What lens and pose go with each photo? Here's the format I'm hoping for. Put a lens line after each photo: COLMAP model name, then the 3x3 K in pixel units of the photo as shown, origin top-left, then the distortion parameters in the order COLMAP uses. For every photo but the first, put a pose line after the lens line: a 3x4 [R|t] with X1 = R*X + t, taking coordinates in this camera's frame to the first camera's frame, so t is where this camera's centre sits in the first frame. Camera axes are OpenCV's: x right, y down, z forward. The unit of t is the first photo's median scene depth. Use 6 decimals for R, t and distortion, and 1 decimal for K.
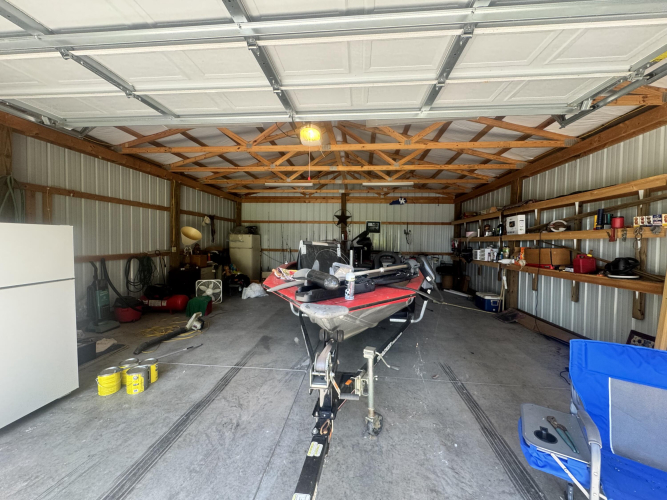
lens RADIAL K [[267.7, 0, 336.1], [0, 267.7, 247.7], [0, 0, 1]] dist [0.000730, 0.000395]
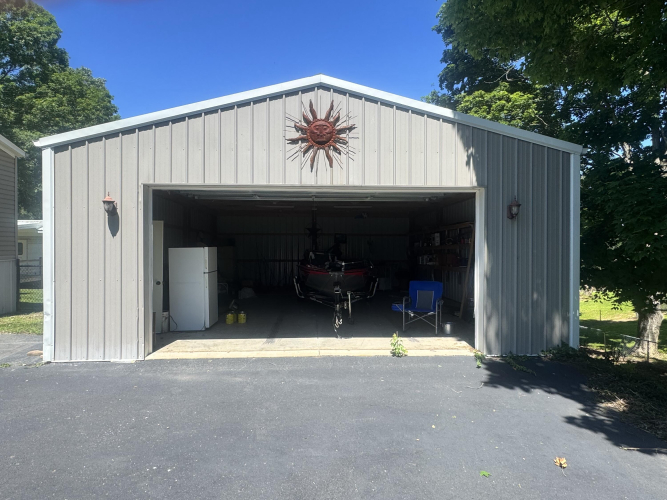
lens RADIAL K [[401.6, 0, 332.8], [0, 401.6, 250.2], [0, 0, 1]] dist [0.000425, 0.002940]
pose [[0.989677, -0.013750, 0.142651, -0.253685], [0.017156, 0.999596, -0.022677, 0.019690], [-0.142282, 0.024890, 0.989513, -1.247392]]
